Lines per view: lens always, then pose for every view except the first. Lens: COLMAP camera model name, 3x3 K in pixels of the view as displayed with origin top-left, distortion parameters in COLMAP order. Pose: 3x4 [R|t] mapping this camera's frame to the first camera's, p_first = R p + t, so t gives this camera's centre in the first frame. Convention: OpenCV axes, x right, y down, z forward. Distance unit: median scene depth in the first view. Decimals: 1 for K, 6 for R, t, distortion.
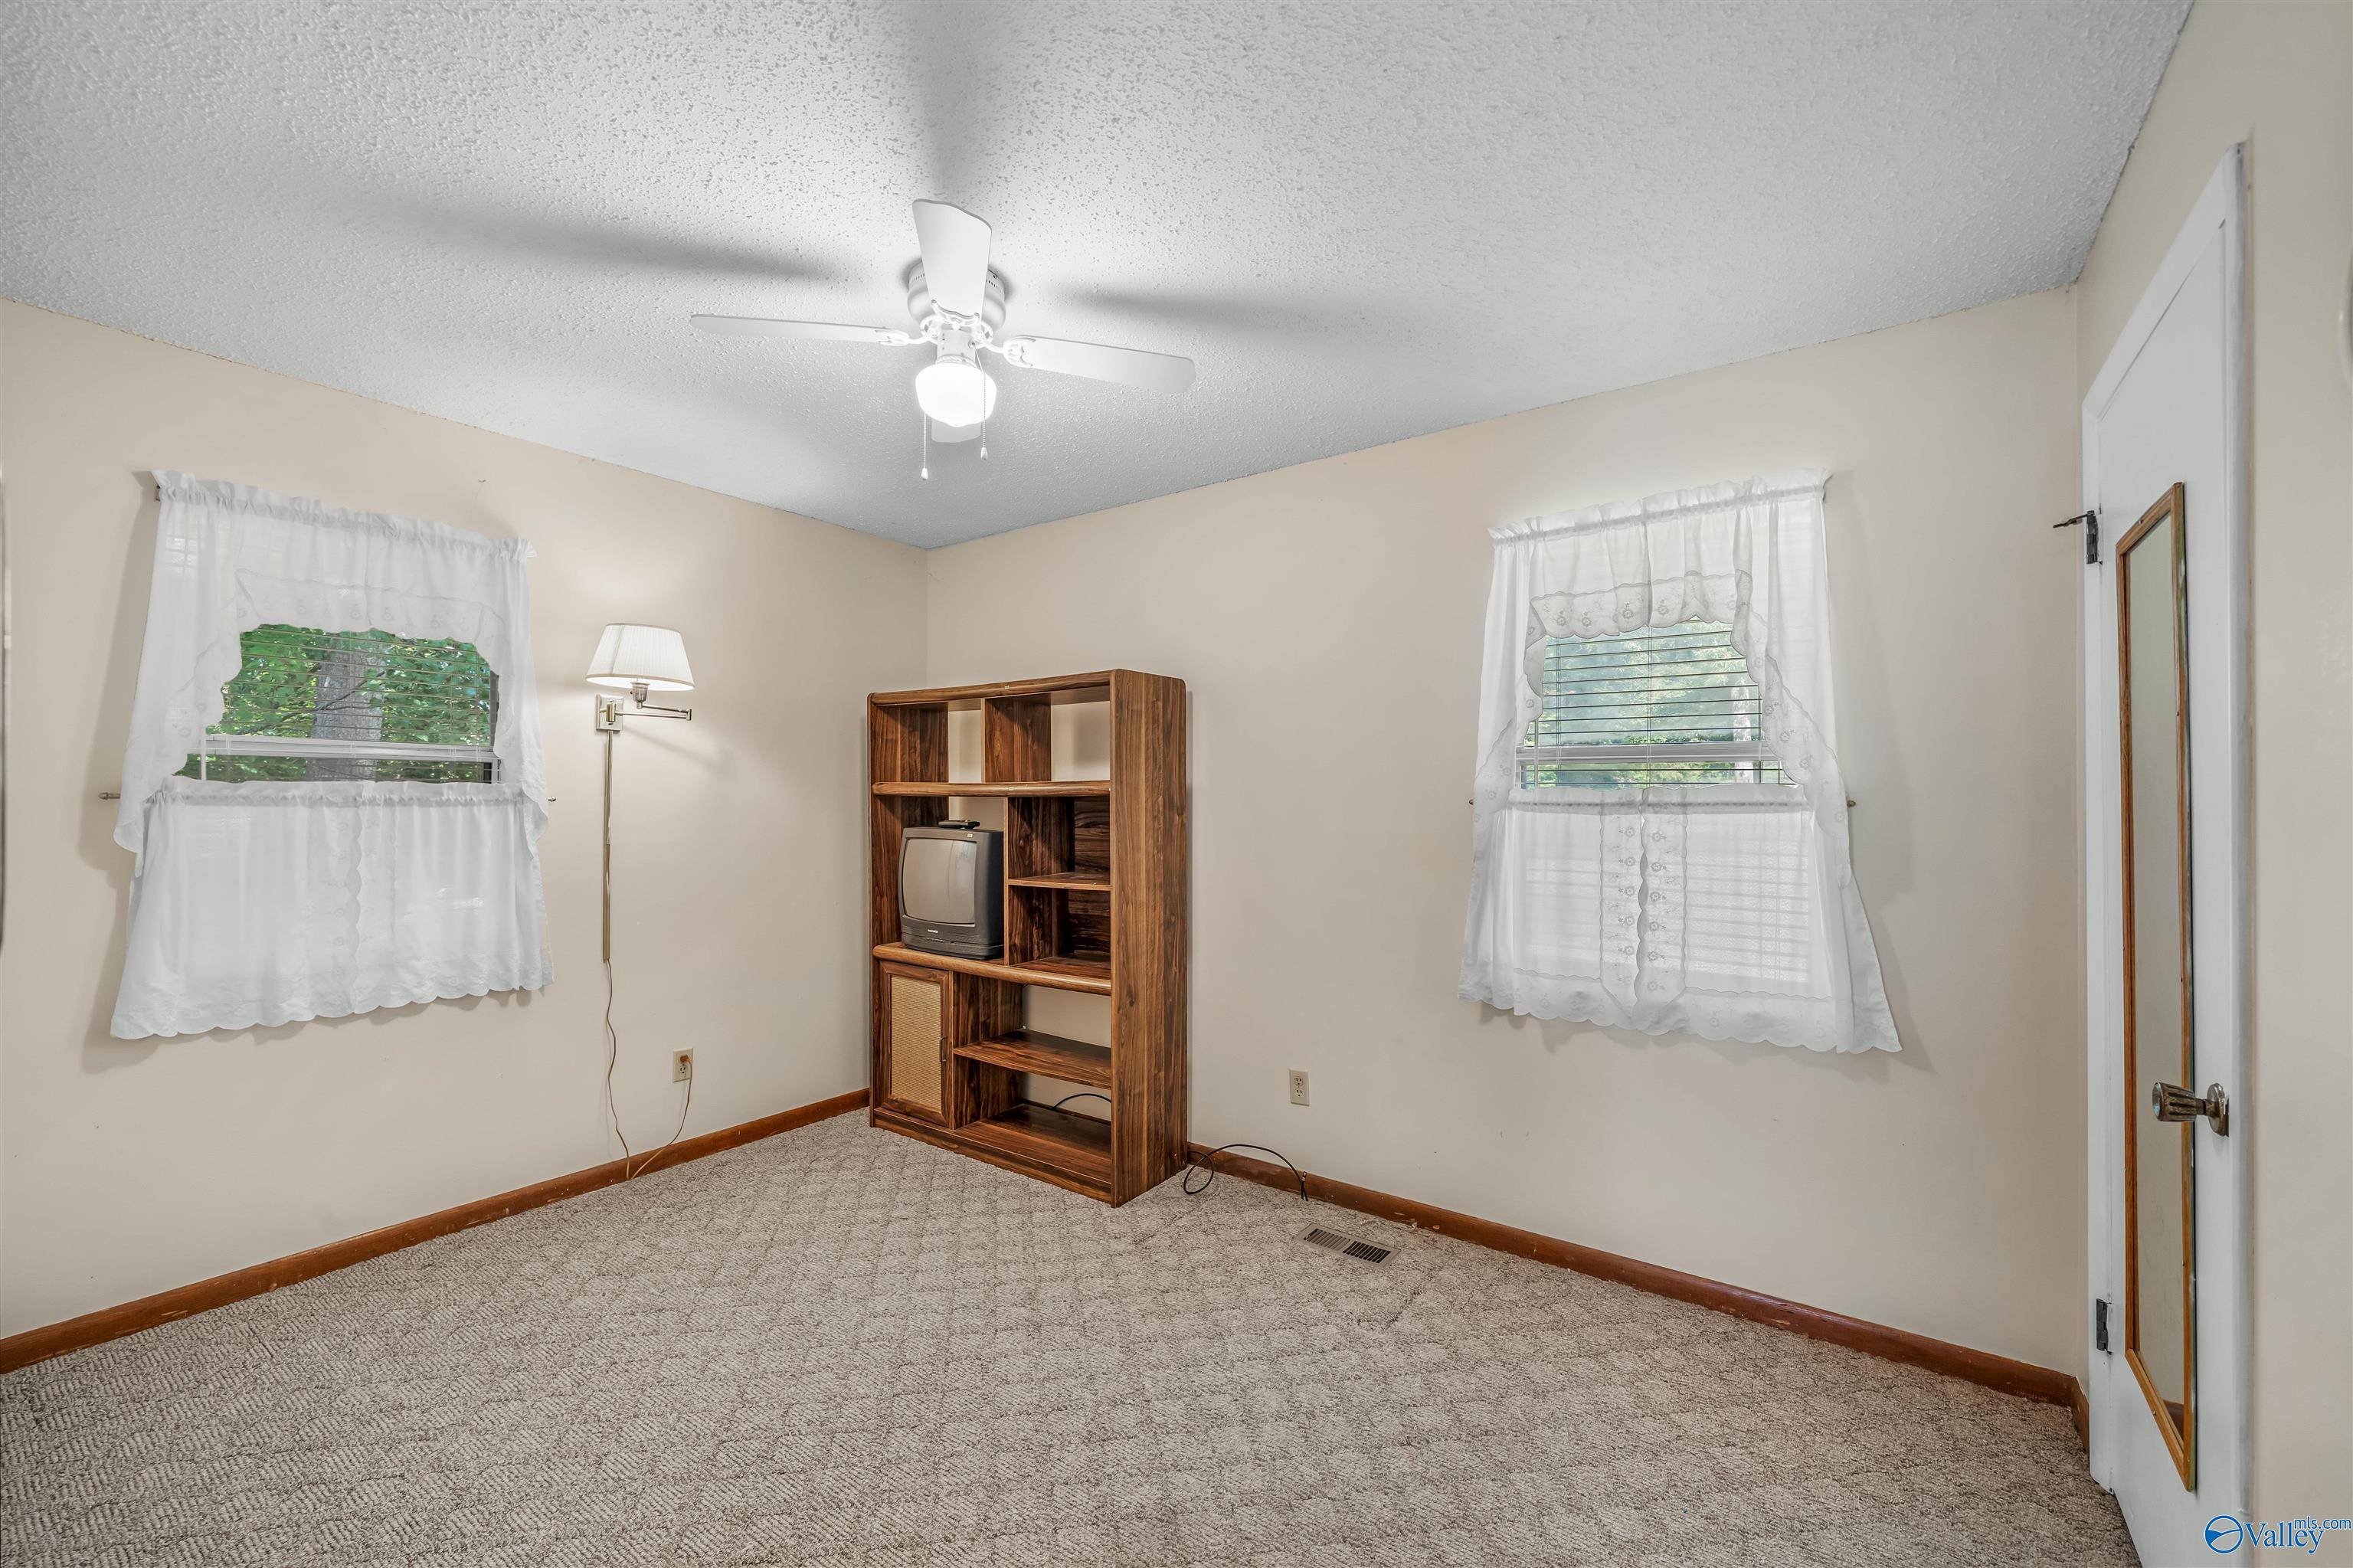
lens RADIAL K [[946.4, 0, 1172.6], [0, 946.4, 791.4], [0, 0, 1]] dist [-0.001295, 0.000010]
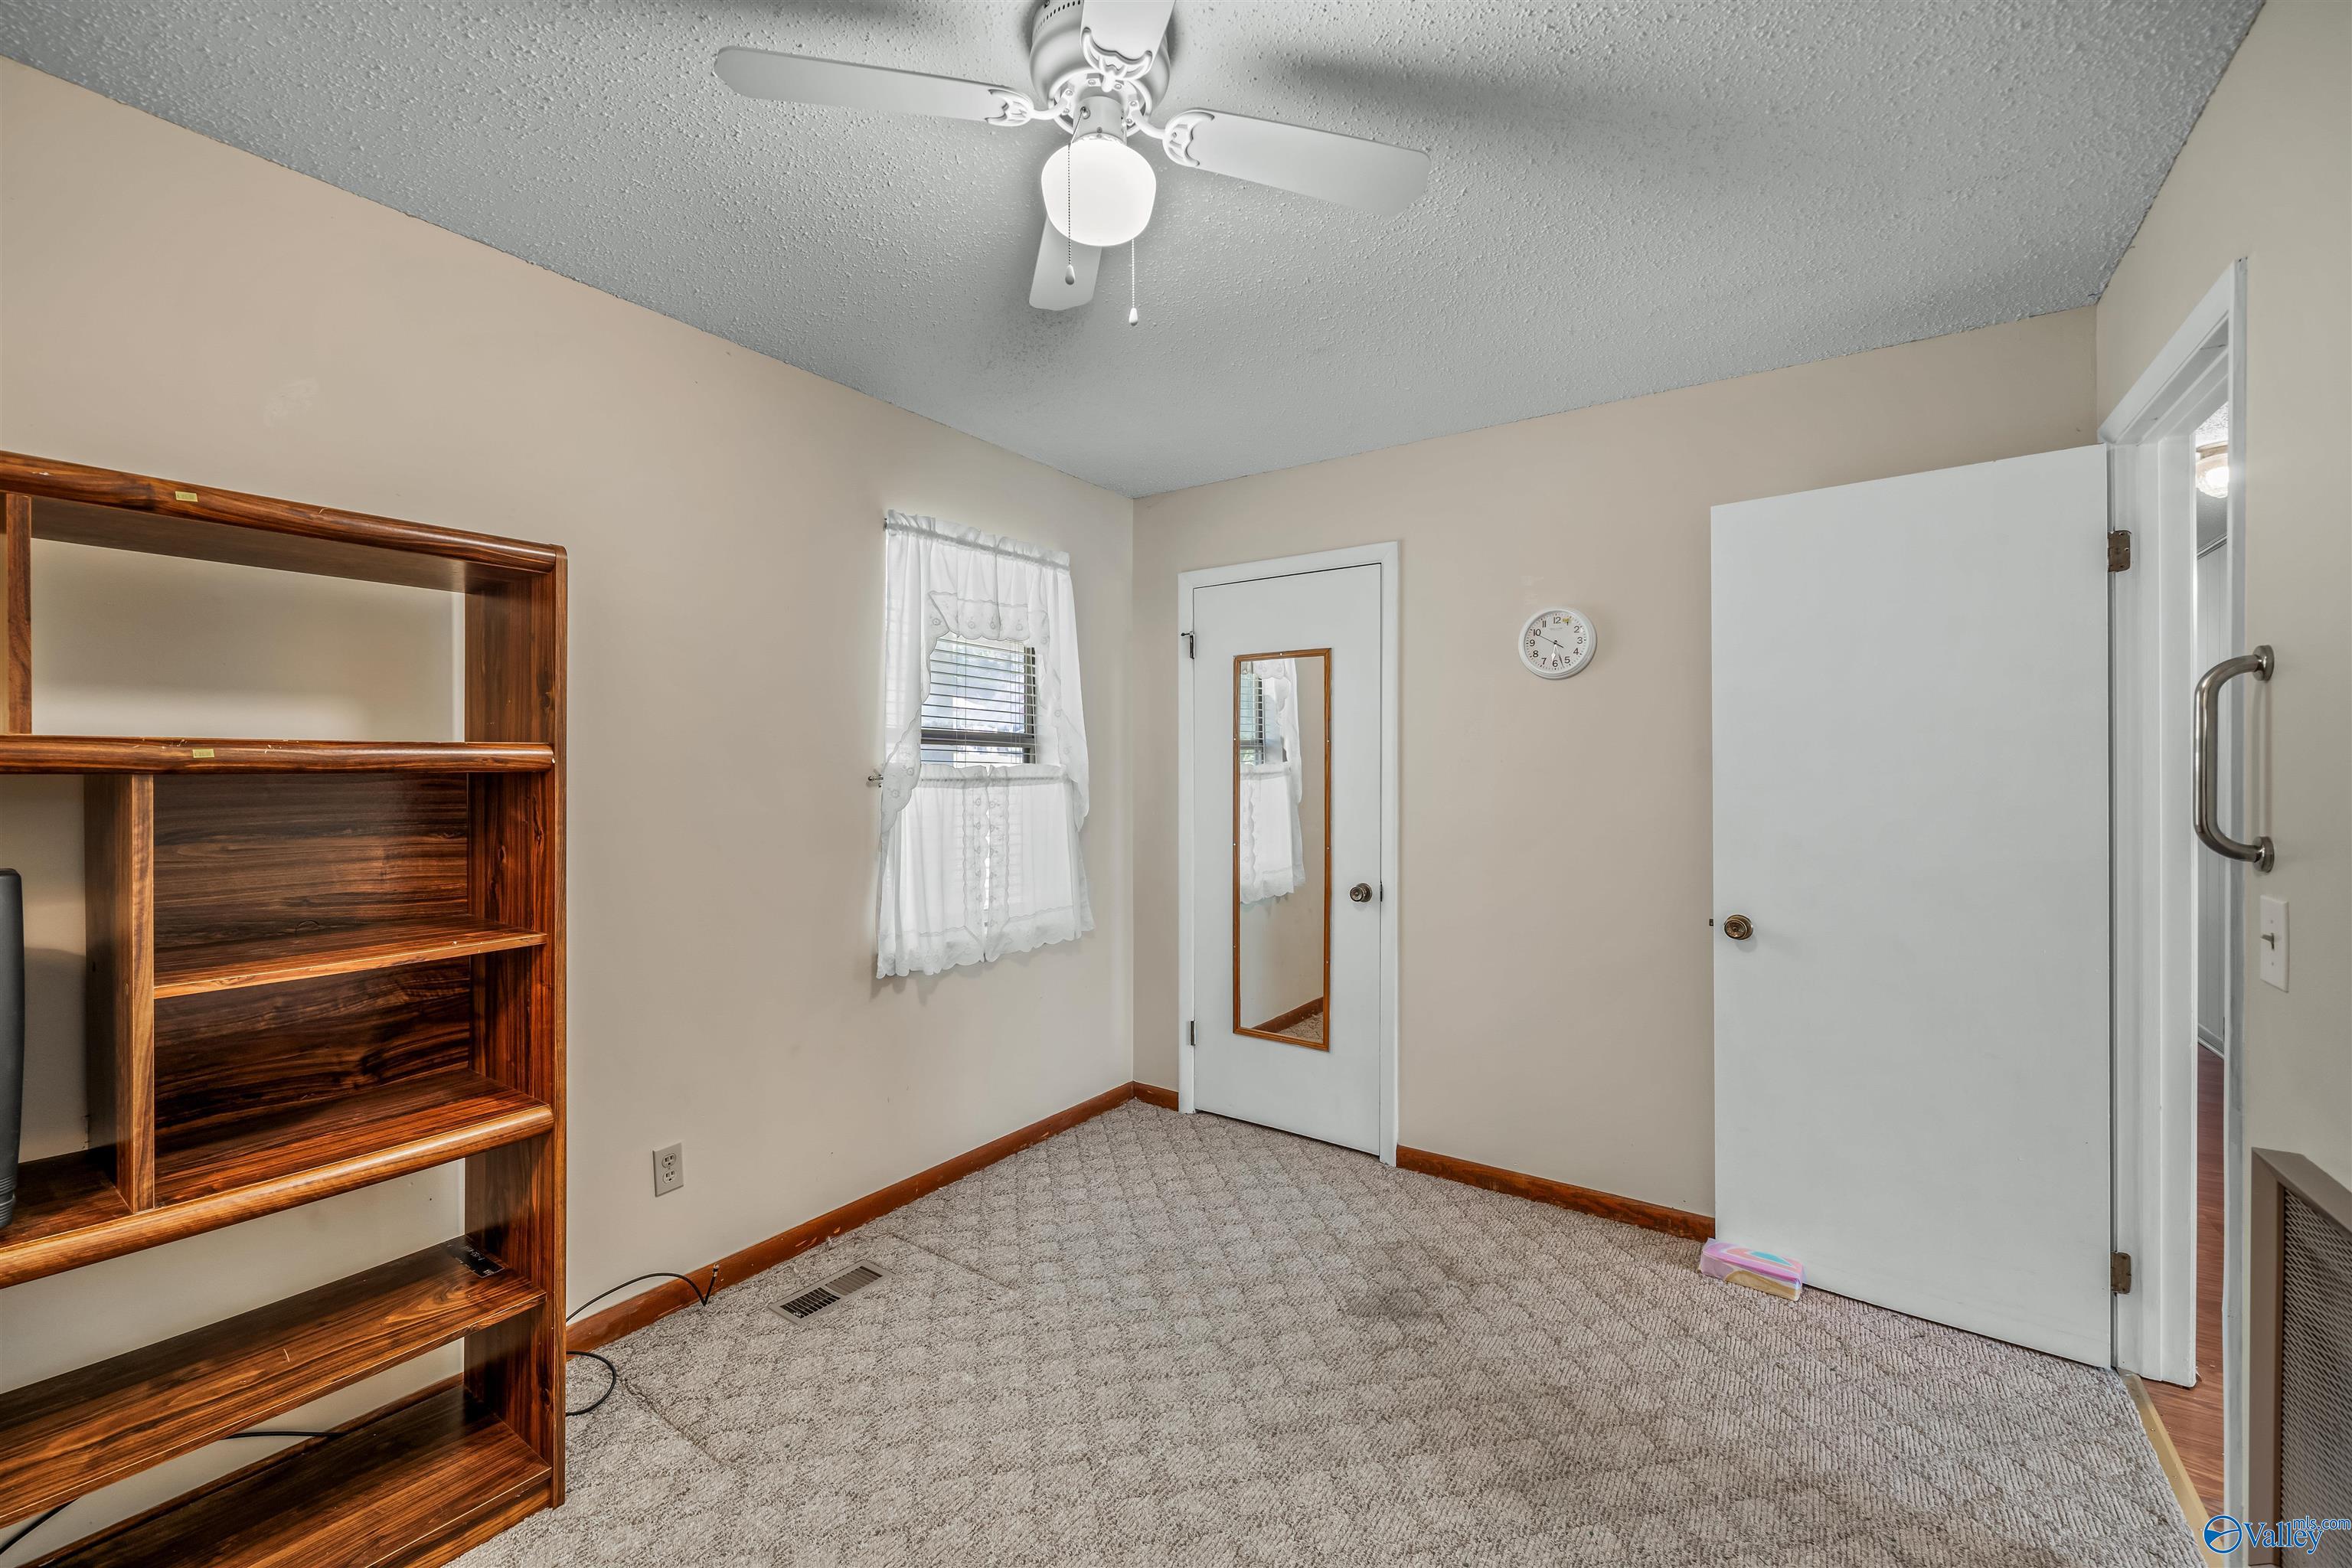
lens RADIAL K [[929.8, 0, 1172.9], [0, 929.8, 777.2], [0, 0, 1]] dist [-0.000342, -0.000138]
pose [[-0.005079, -0.005151, 0.999974, -0.721526], [-0.005240, 0.999973, 0.005125, 0.003551], [-0.999973, -0.005214, -0.005105, 0.751766]]
